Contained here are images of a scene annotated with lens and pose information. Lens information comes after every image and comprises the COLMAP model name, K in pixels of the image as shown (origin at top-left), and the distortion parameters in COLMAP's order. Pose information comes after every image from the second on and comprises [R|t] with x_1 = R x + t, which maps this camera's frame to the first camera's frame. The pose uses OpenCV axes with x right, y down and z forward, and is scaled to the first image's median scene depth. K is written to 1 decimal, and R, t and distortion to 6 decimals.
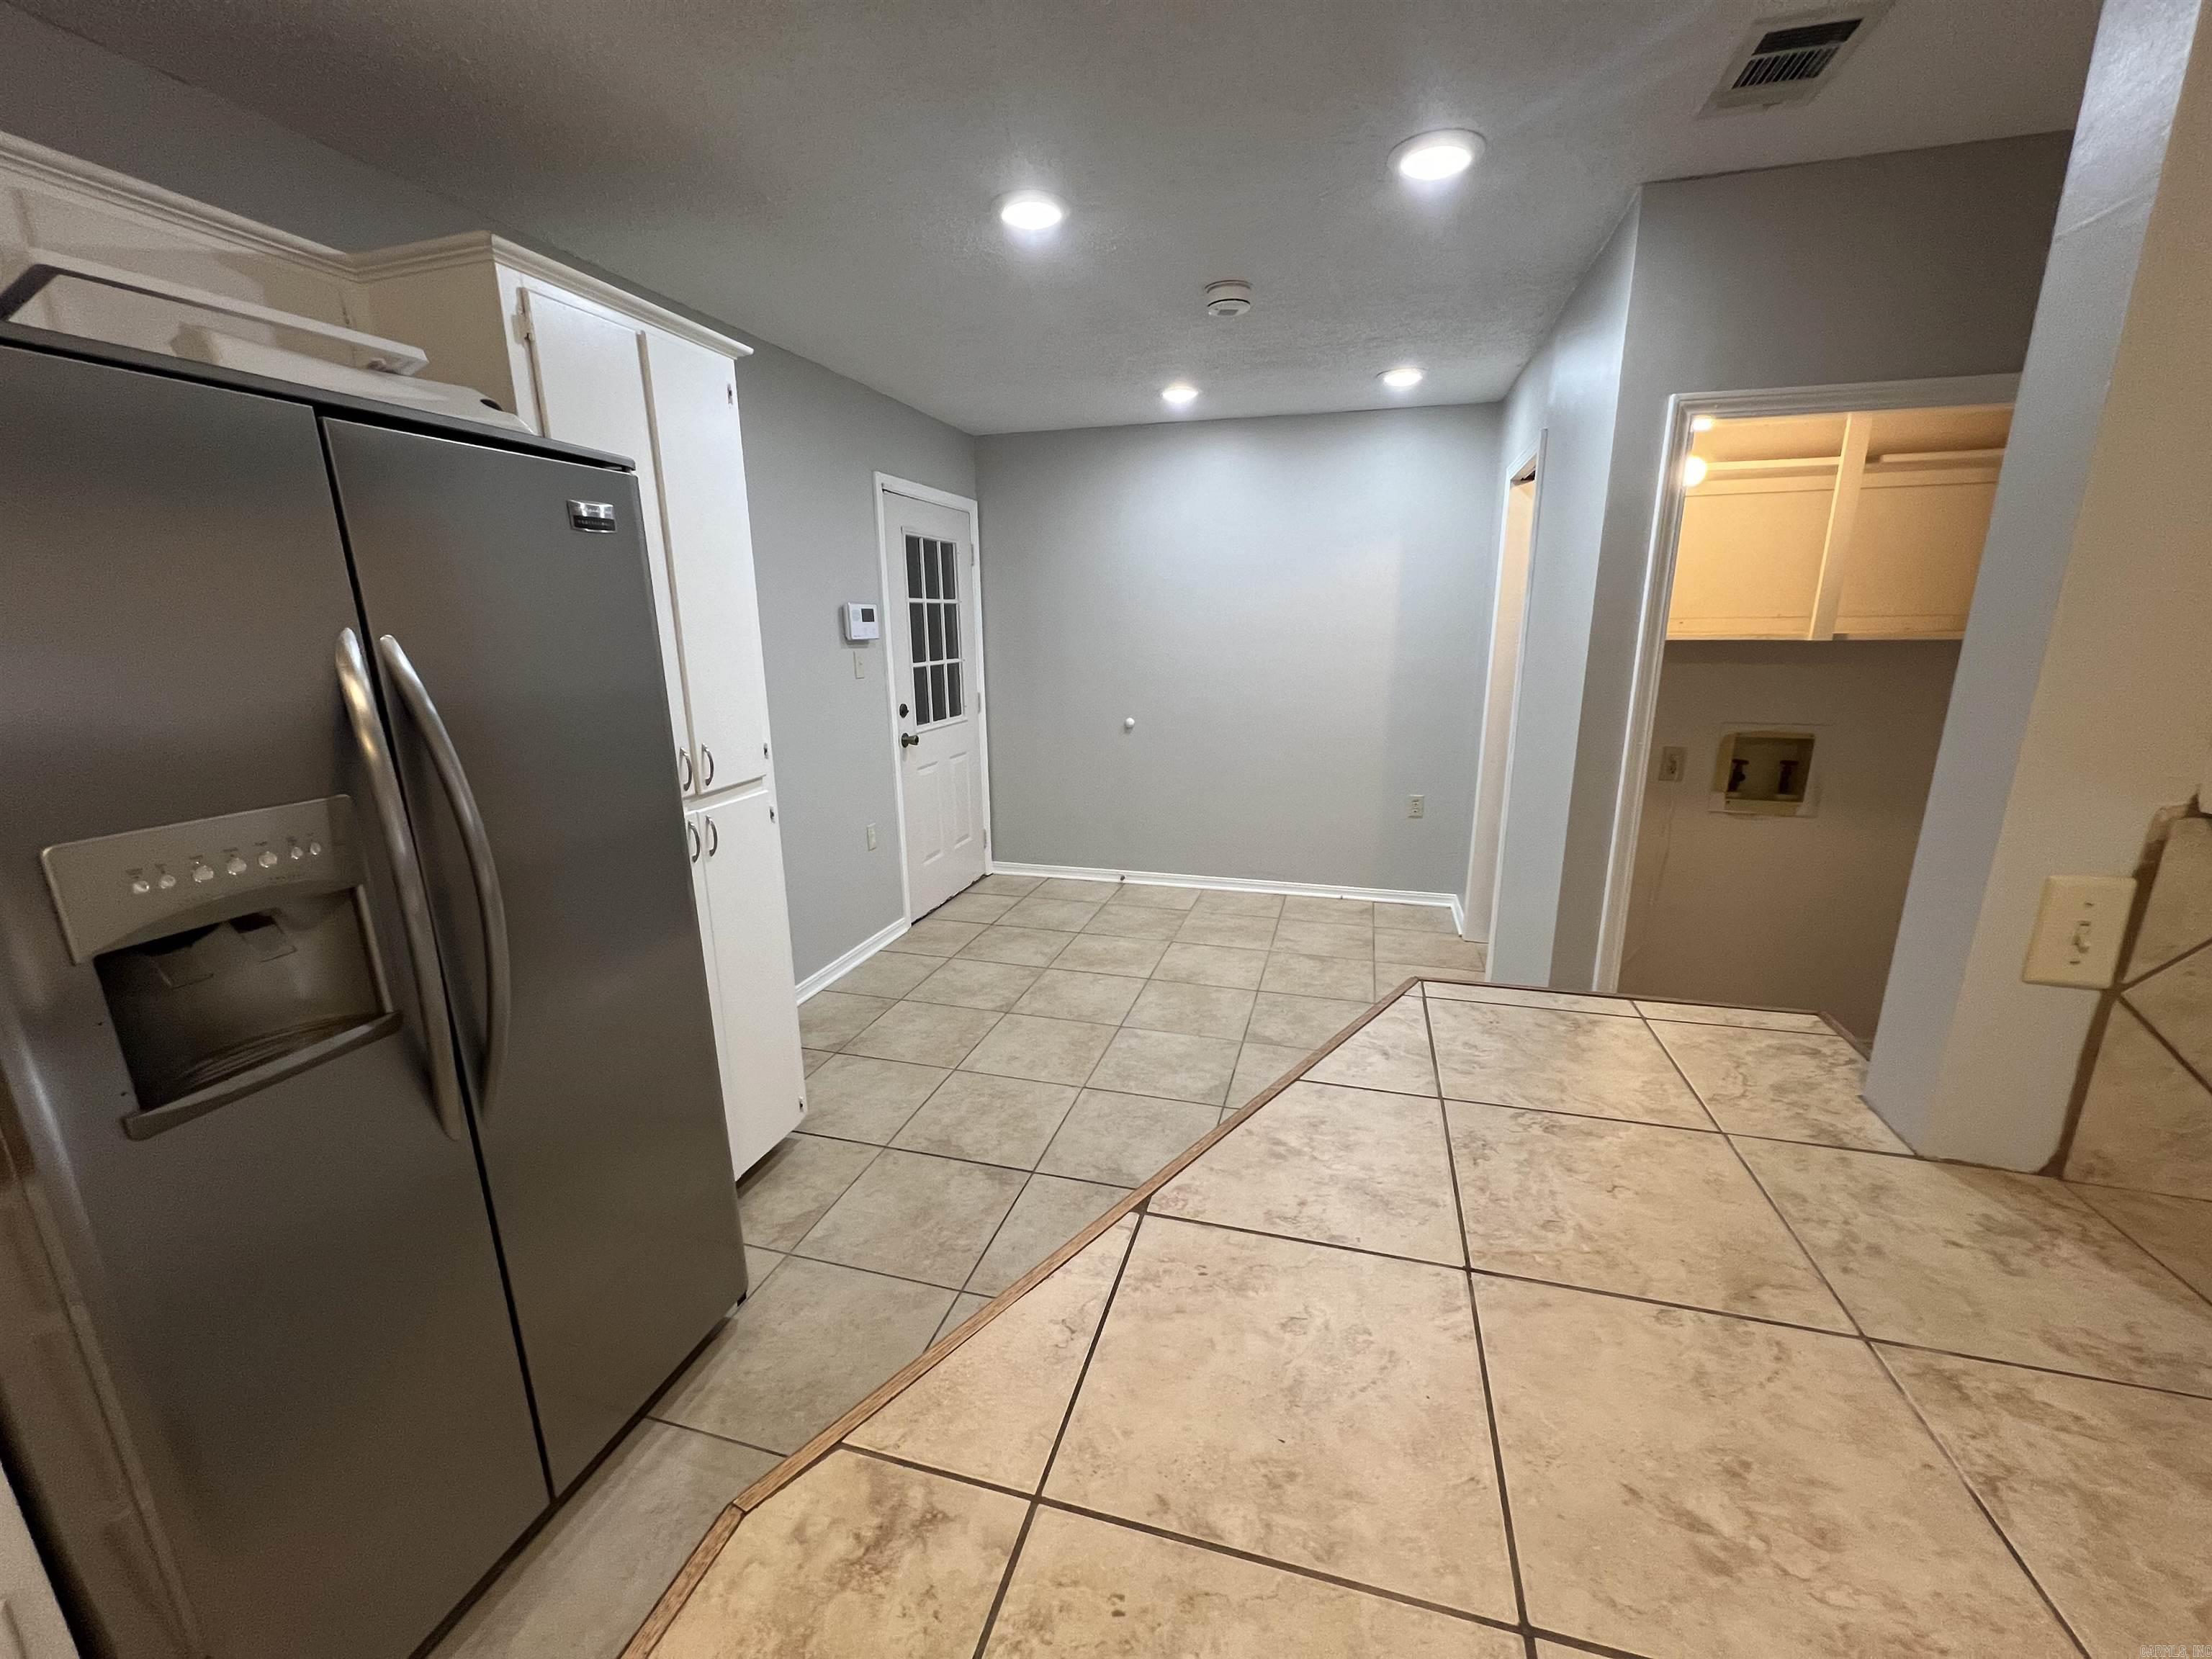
lens RADIAL K [[881.9, 0, 1112.9], [0, 881.9, 836.4], [0, 0, 1]] dist [-0.001118, 0.000508]
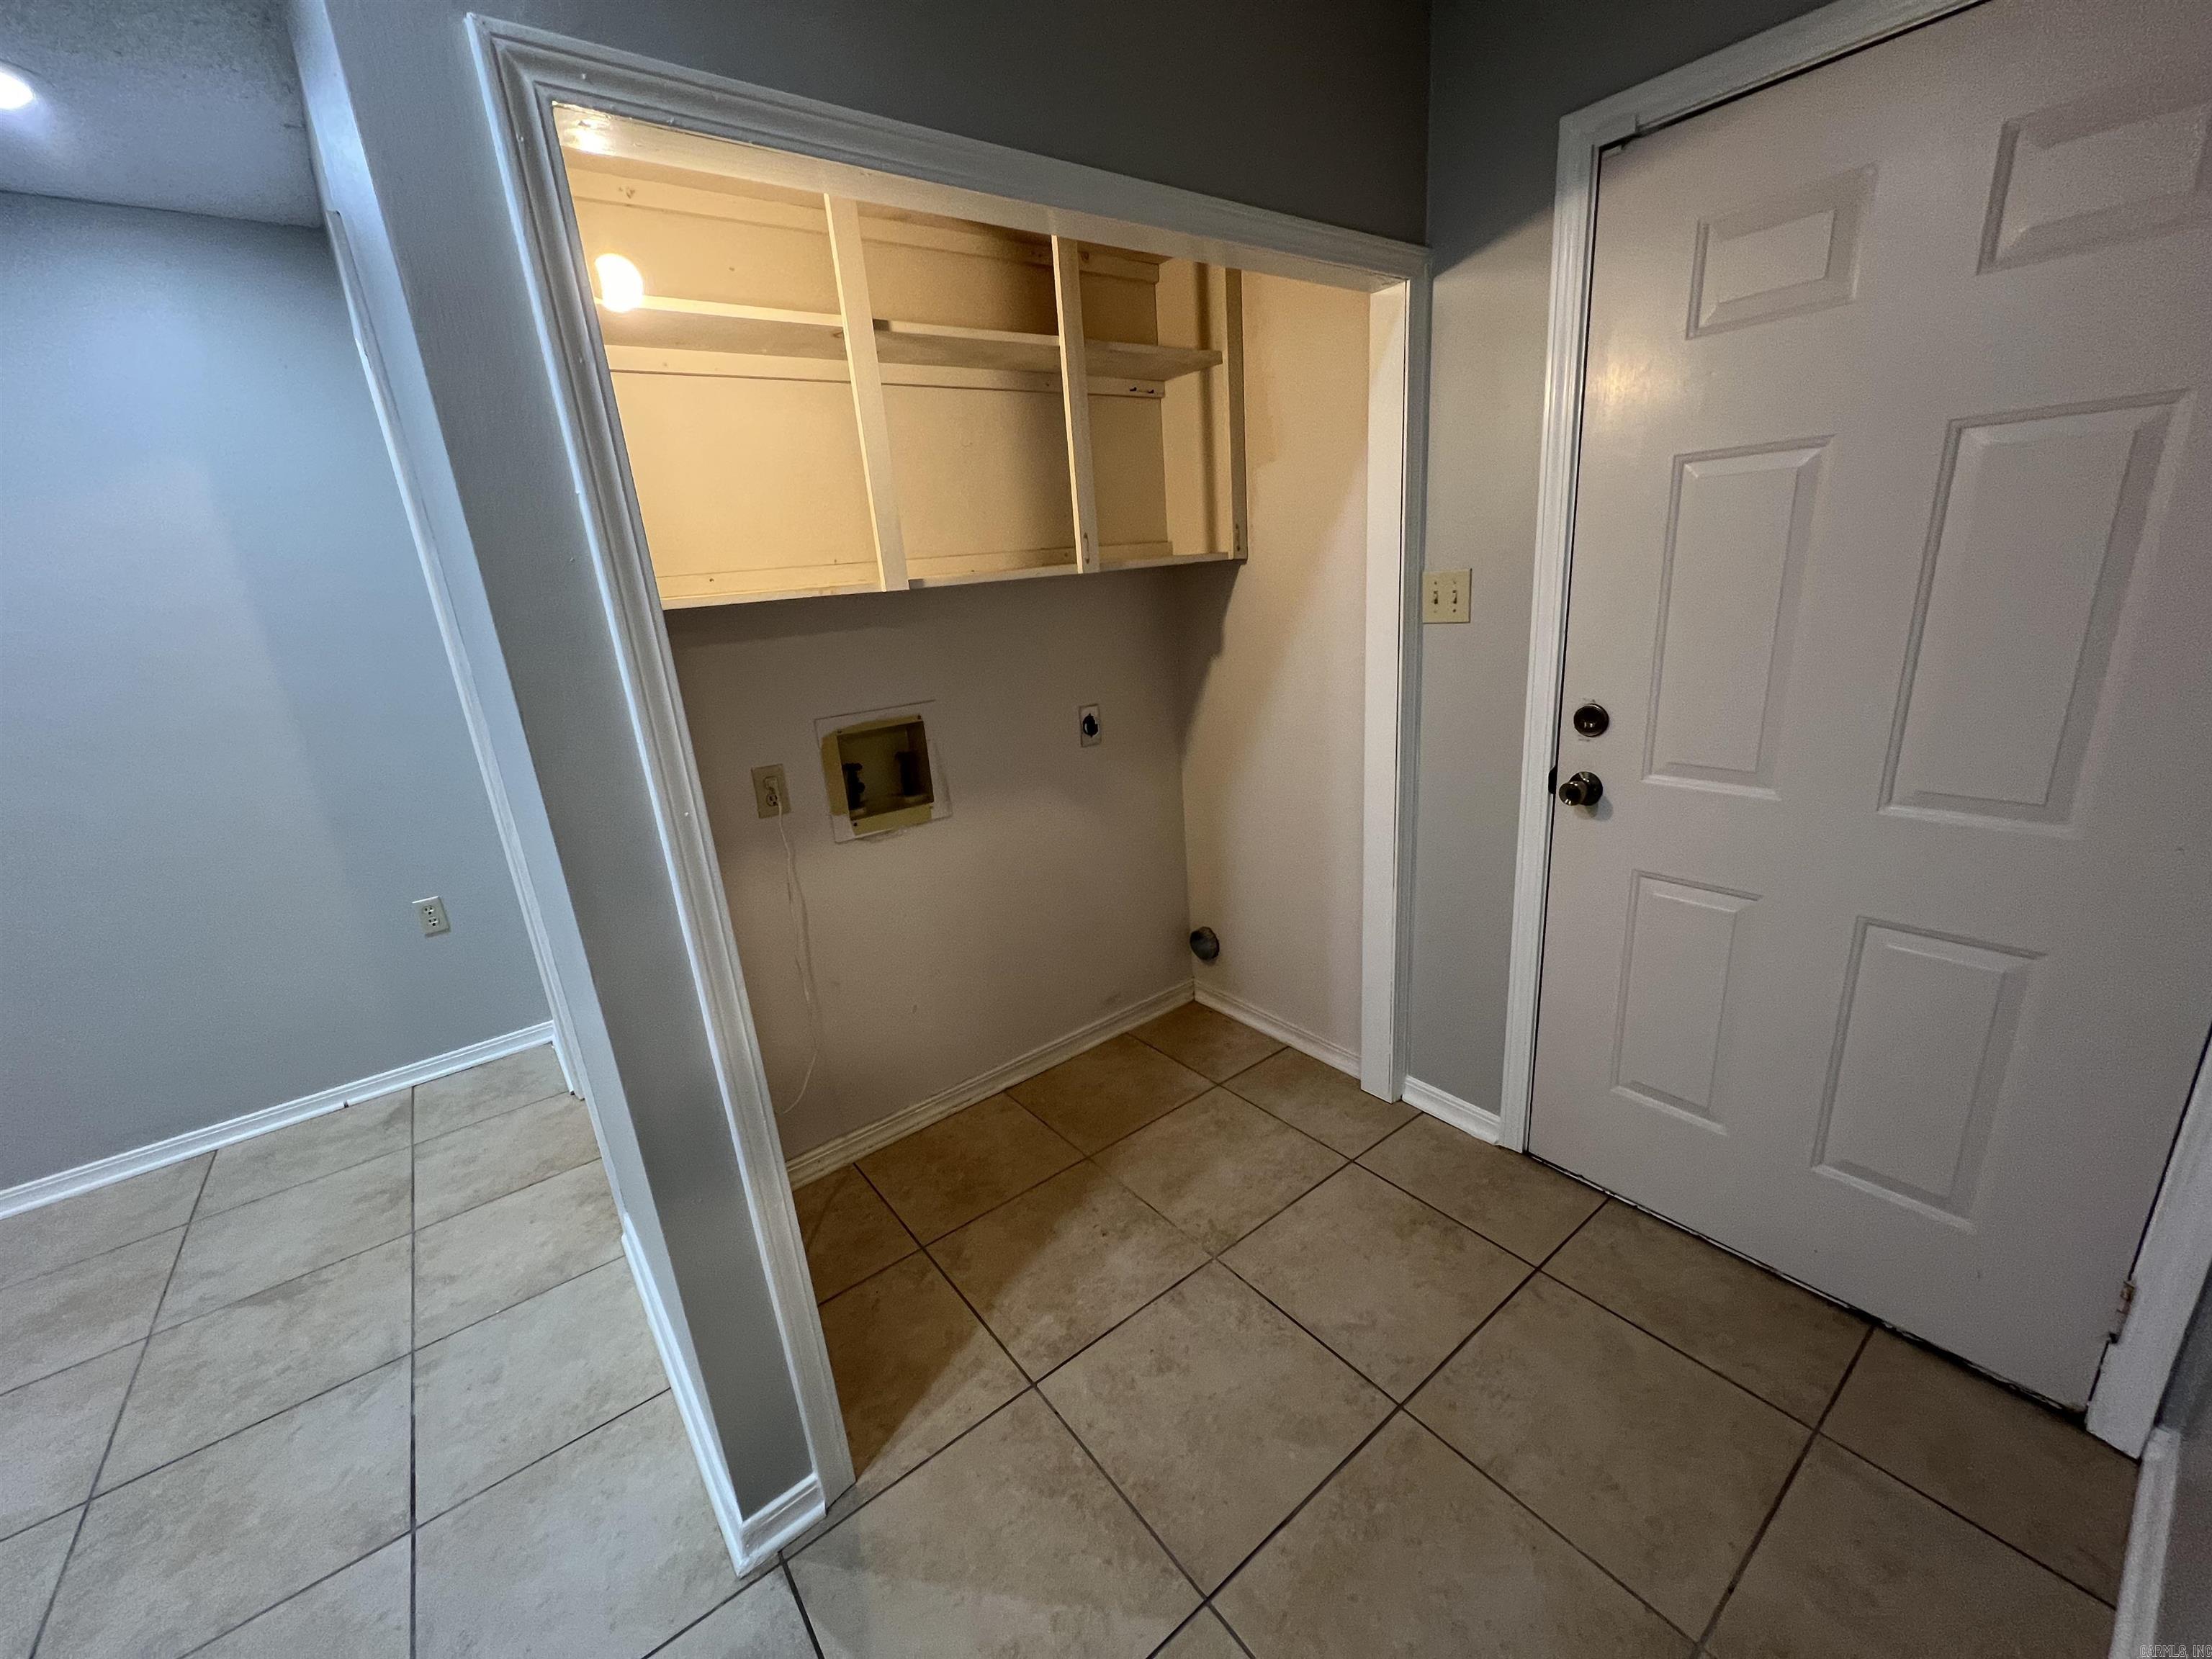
lens RADIAL K [[881.9, 0, 1107.1], [0, 881.9, 827.3], [0, 0, 1]] dist [-0.001118, 0.000508]
pose [[0.595633, -0.270163, 0.756461, 0.317943], [0.264458, 0.955195, 0.132906, -0.091061], [-0.758474, 0.120890, 0.640392, 0.442959]]
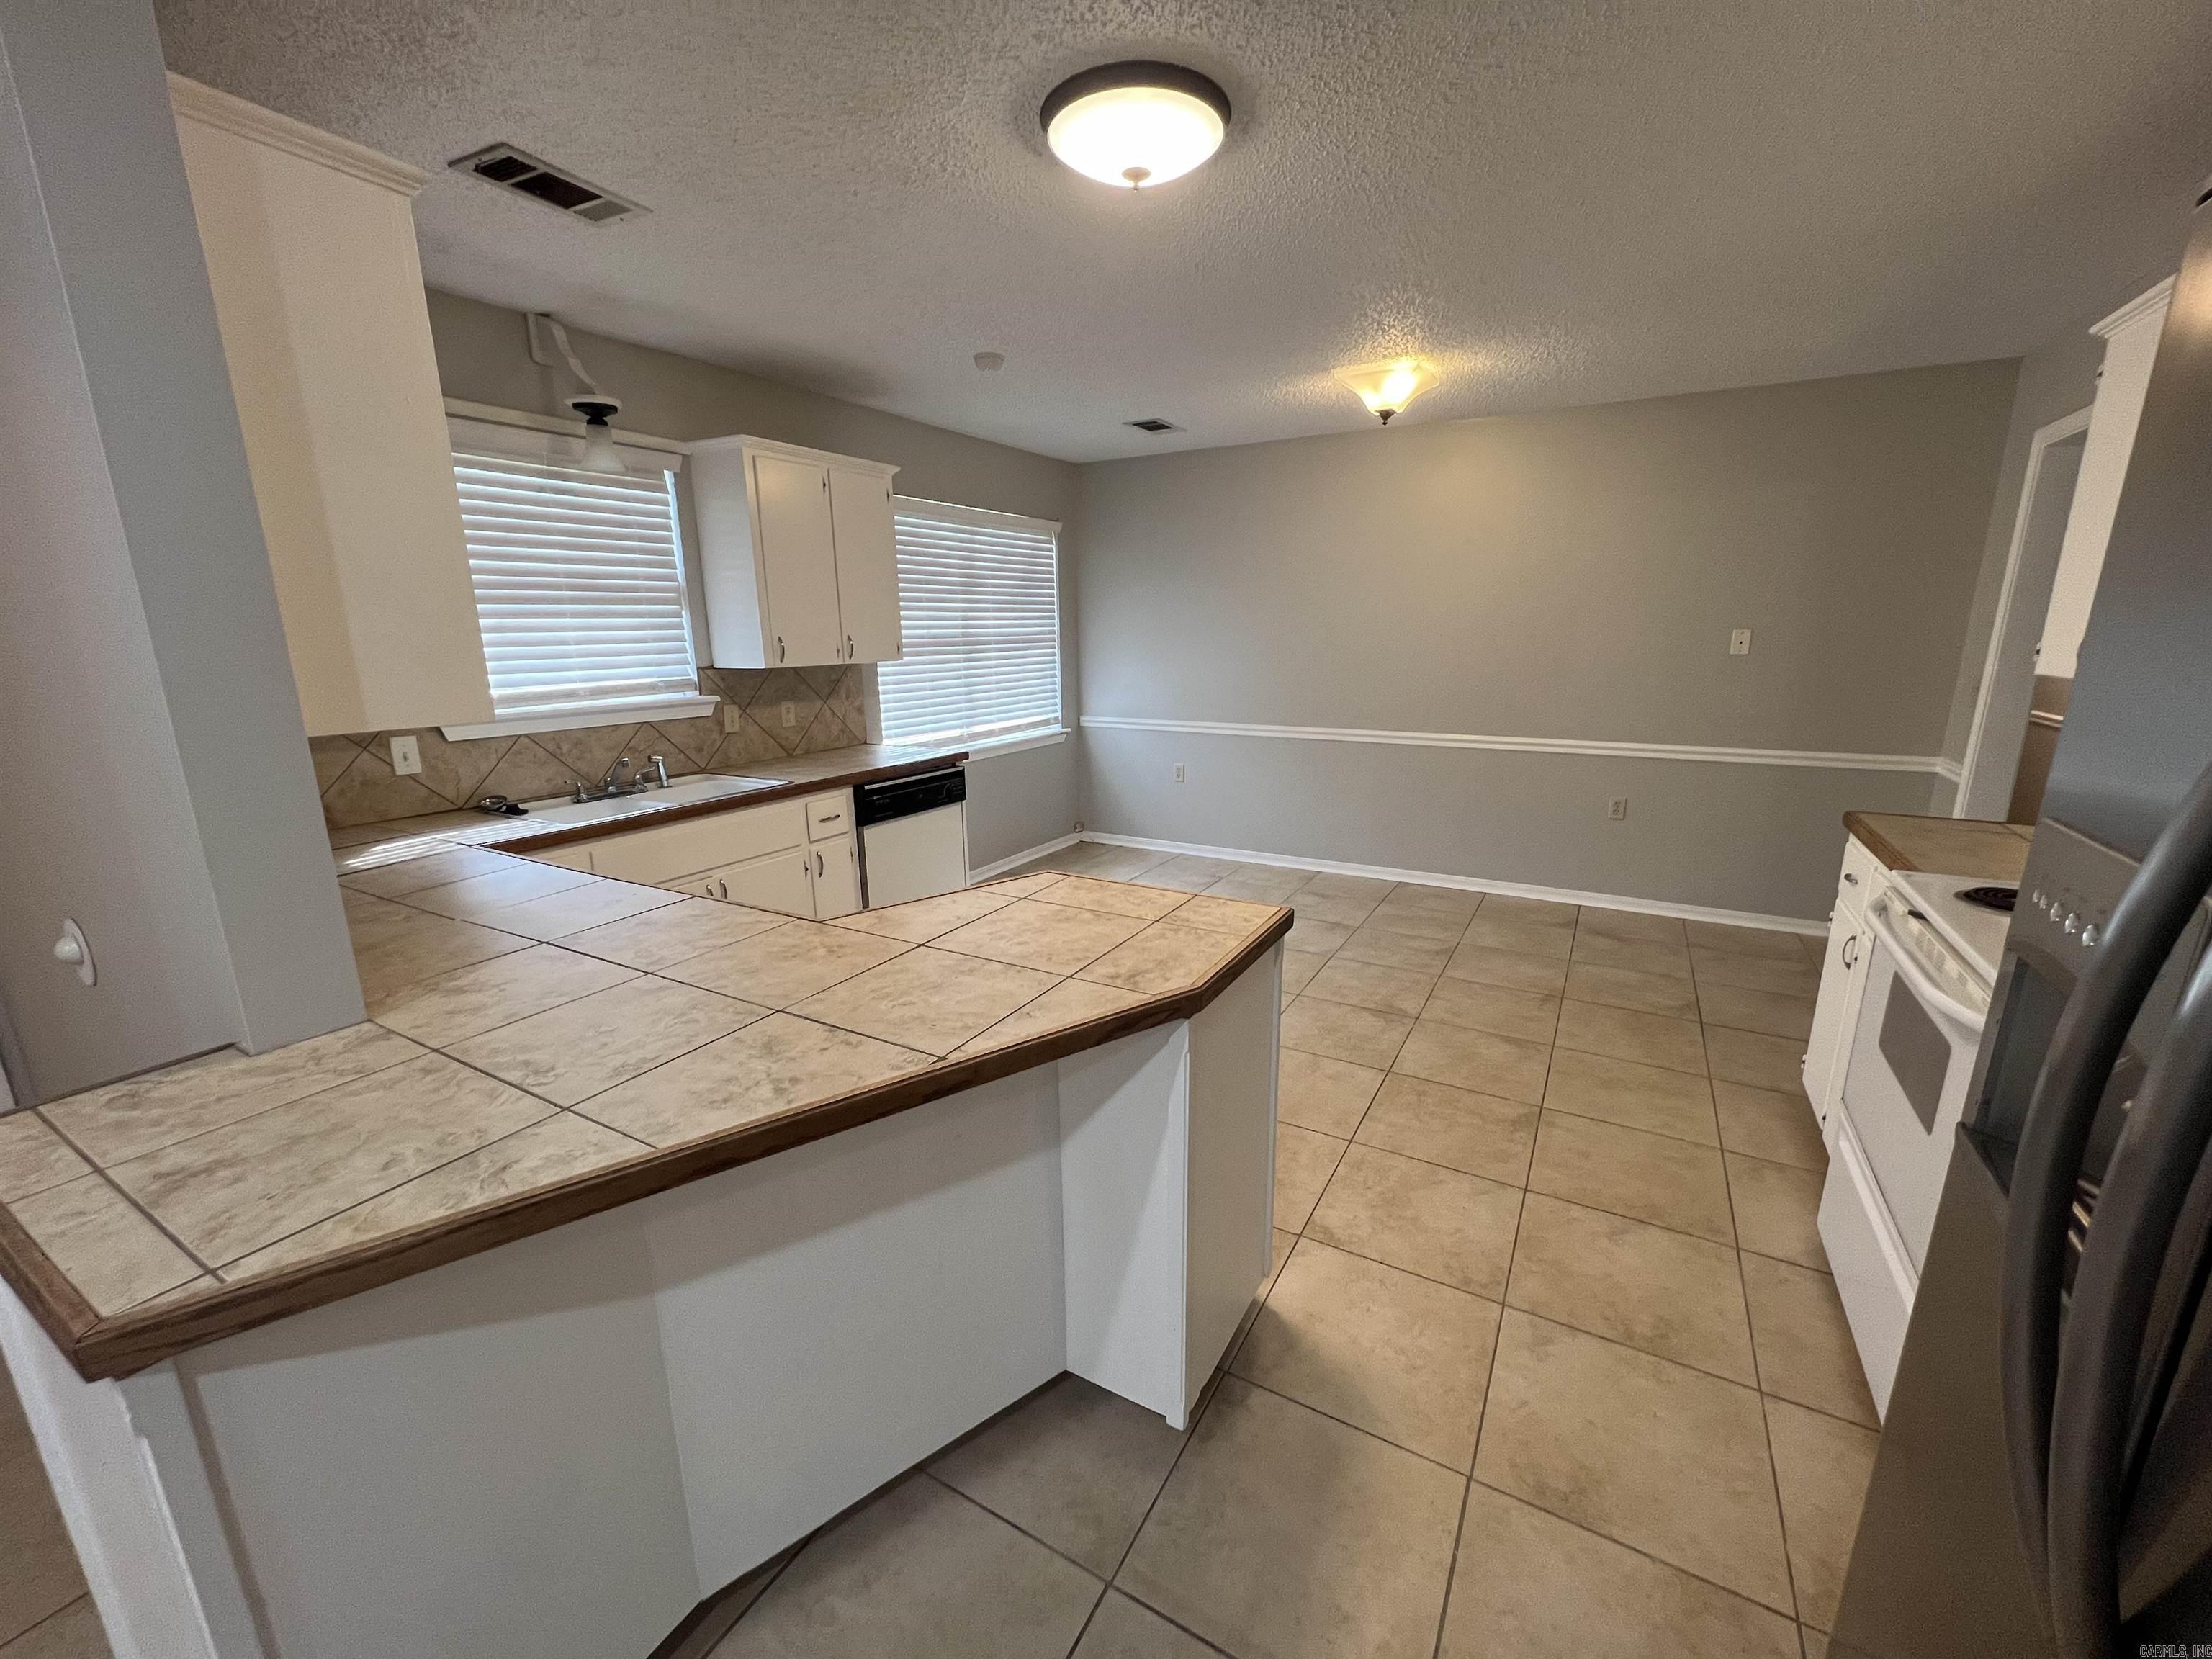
lens RADIAL K [[881.9, 0, 1111.8], [0, 881.9, 835.9], [0, 0, 1]] dist [-0.001118, 0.000508]
pose [[-0.969249, -0.037927, 0.243140, -0.177370], [0.077870, 0.890006, 0.449250, -0.146867], [-0.233435, 0.454368, -0.859685, 0.664602]]
